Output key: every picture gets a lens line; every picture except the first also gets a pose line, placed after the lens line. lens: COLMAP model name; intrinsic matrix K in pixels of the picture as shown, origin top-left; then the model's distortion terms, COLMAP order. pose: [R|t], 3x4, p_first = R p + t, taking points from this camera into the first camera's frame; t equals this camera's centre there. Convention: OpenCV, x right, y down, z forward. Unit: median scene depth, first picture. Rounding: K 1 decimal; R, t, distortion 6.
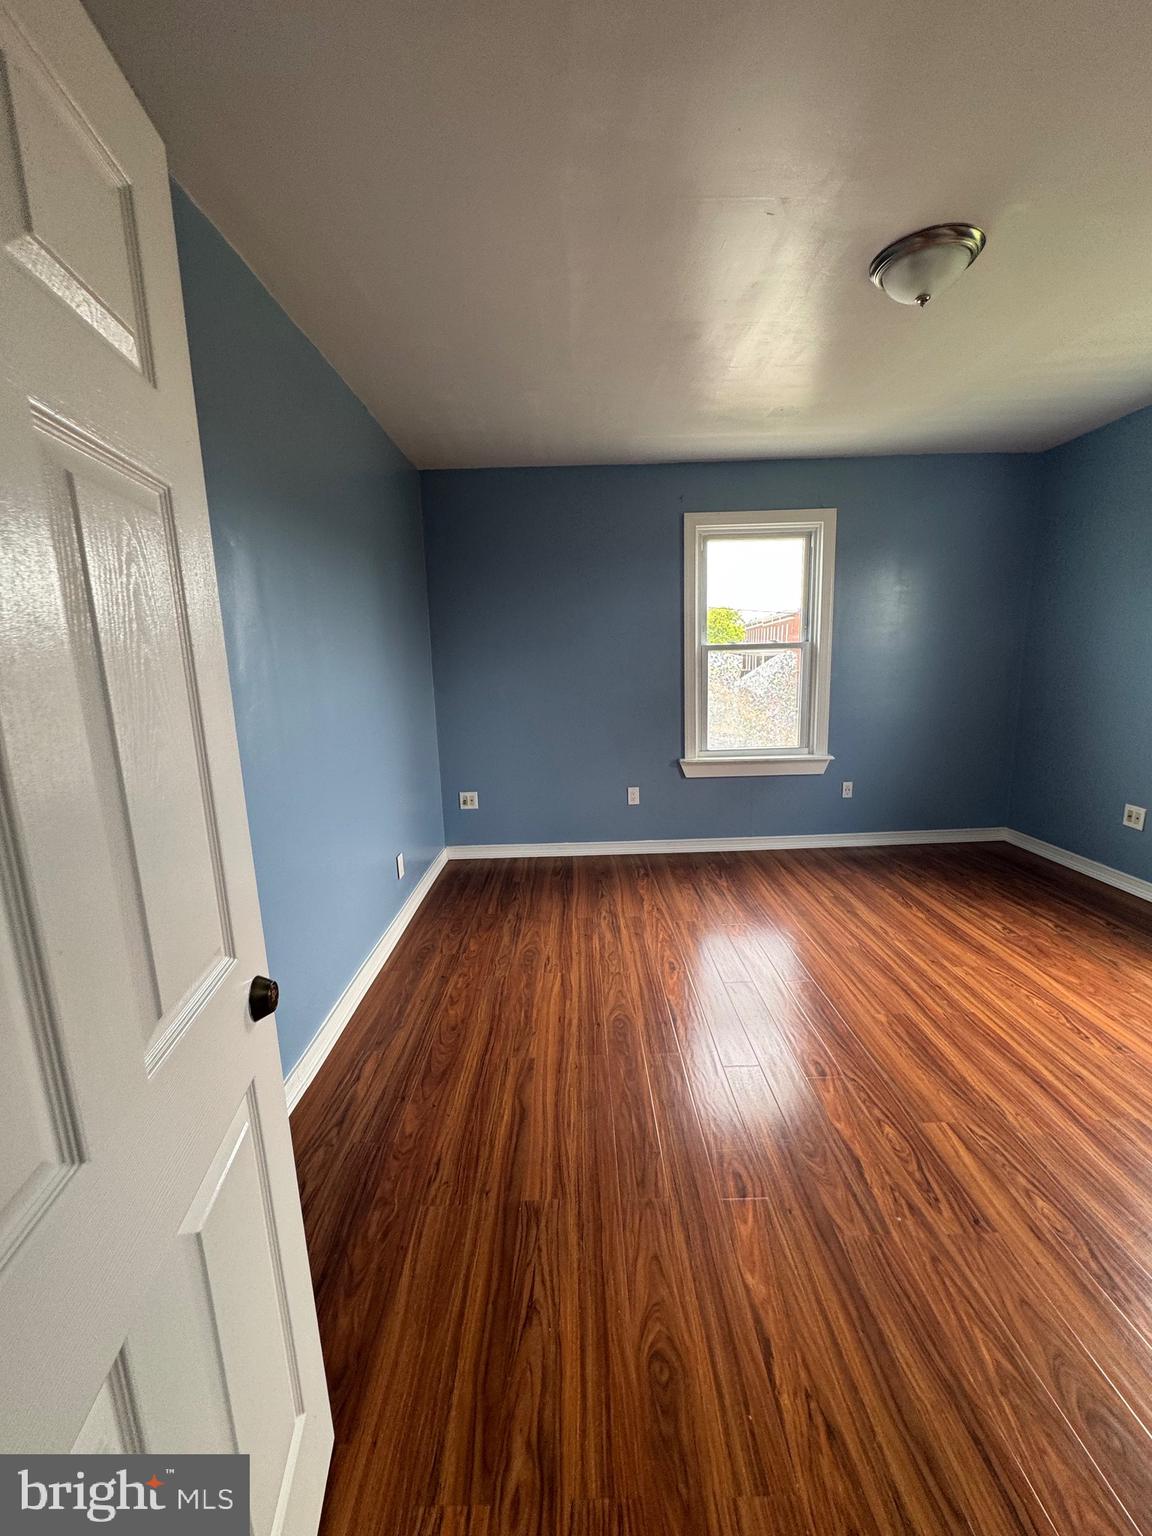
lens RADIAL K [[616.0, 0, 575.4], [0, 616.0, 764.3], [0, 0, 1]] dist [-0.005281, 0.000751]
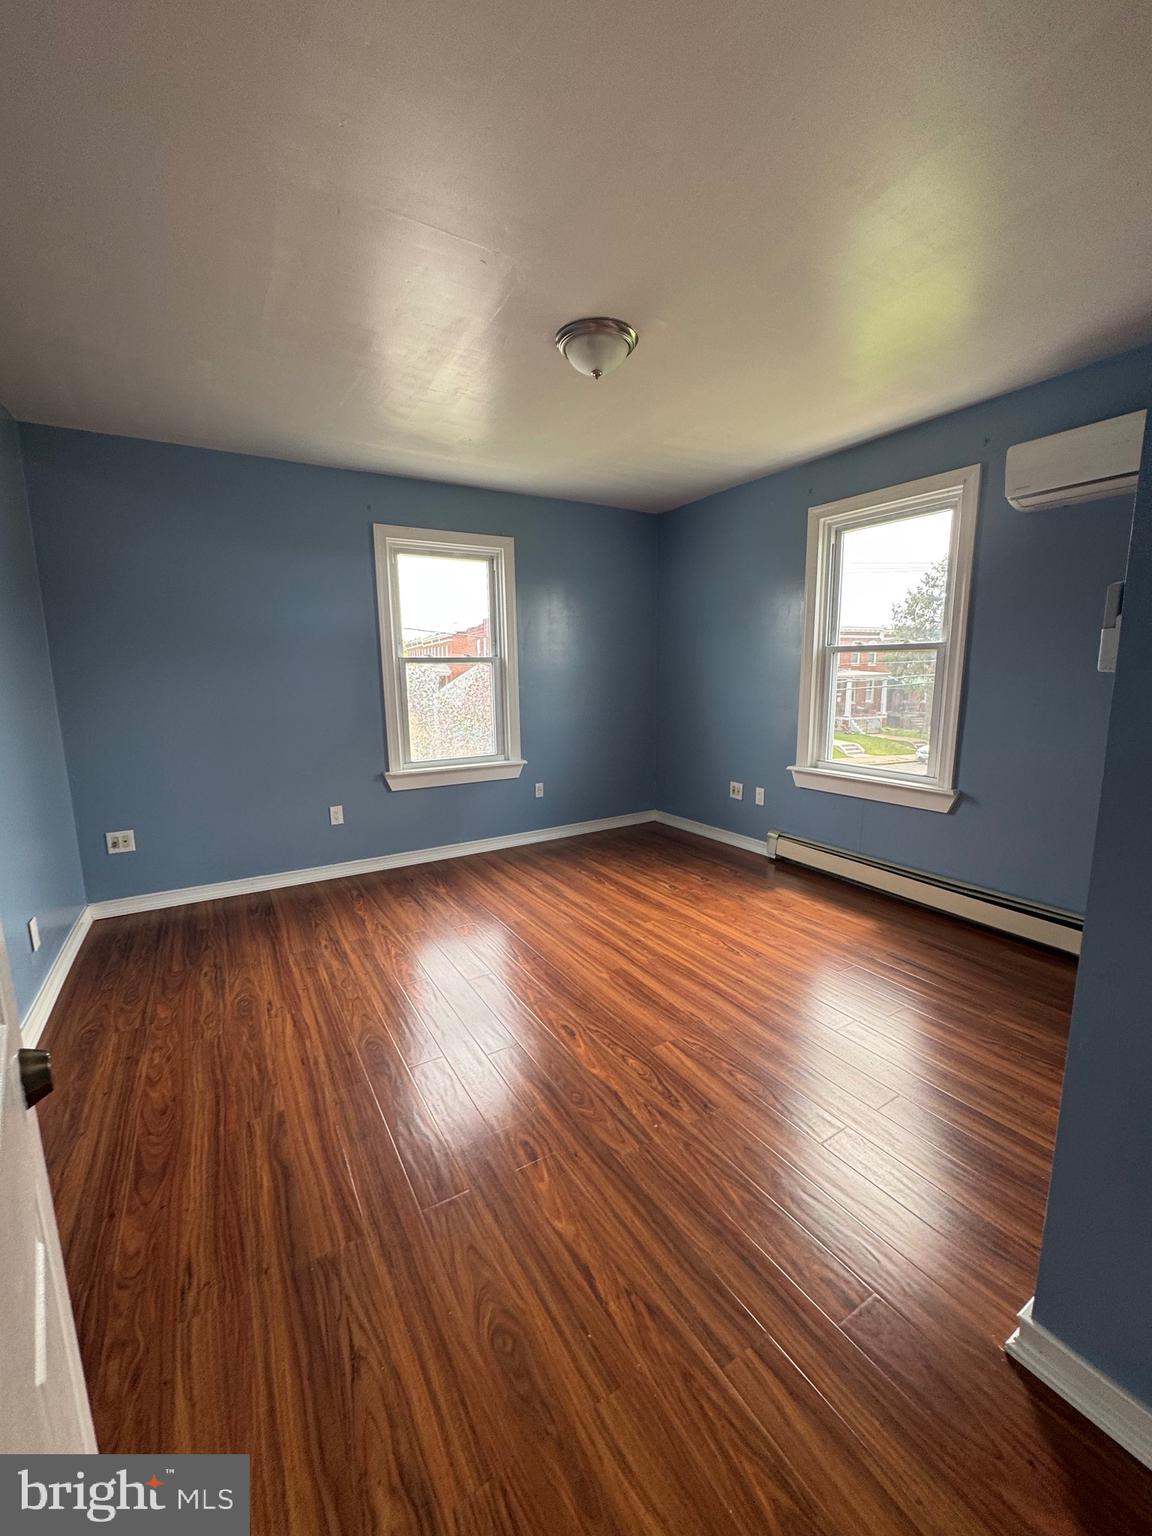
lens RADIAL K [[616.0, 0, 576.7], [0, 616.0, 765.1], [0, 0, 1]] dist [-0.005281, 0.000751]
pose [[0.859447, -0.061465, 0.507517, -0.111594], [0.077175, 0.996968, -0.009947, 0.022722], [-0.505367, 0.047716, 0.861584, 0.003683]]
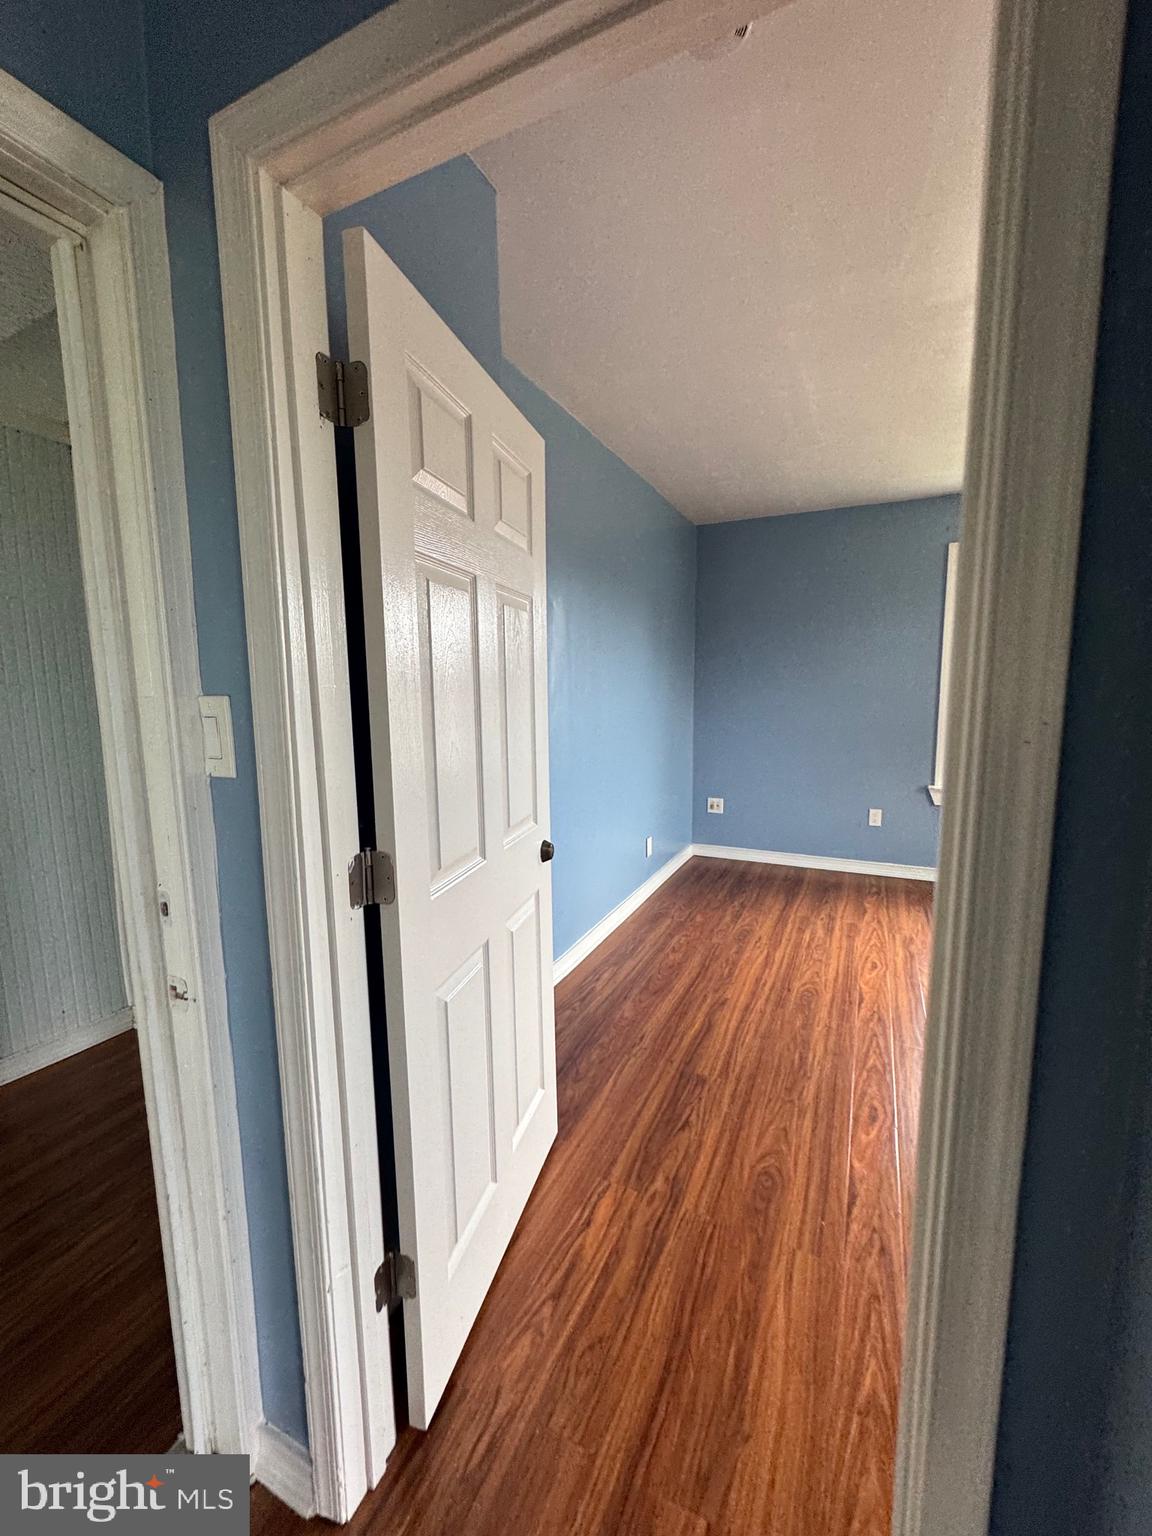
lens RADIAL K [[616.0, 0, 572.0], [0, 616.0, 765.3], [0, 0, 1]] dist [-0.005281, 0.000751]
pose [[0.897209, 0.077986, -0.434665, 0.142517], [-0.094469, 0.995393, -0.016408, 0.050934], [0.431383, 0.055784, 0.900443, -0.268669]]
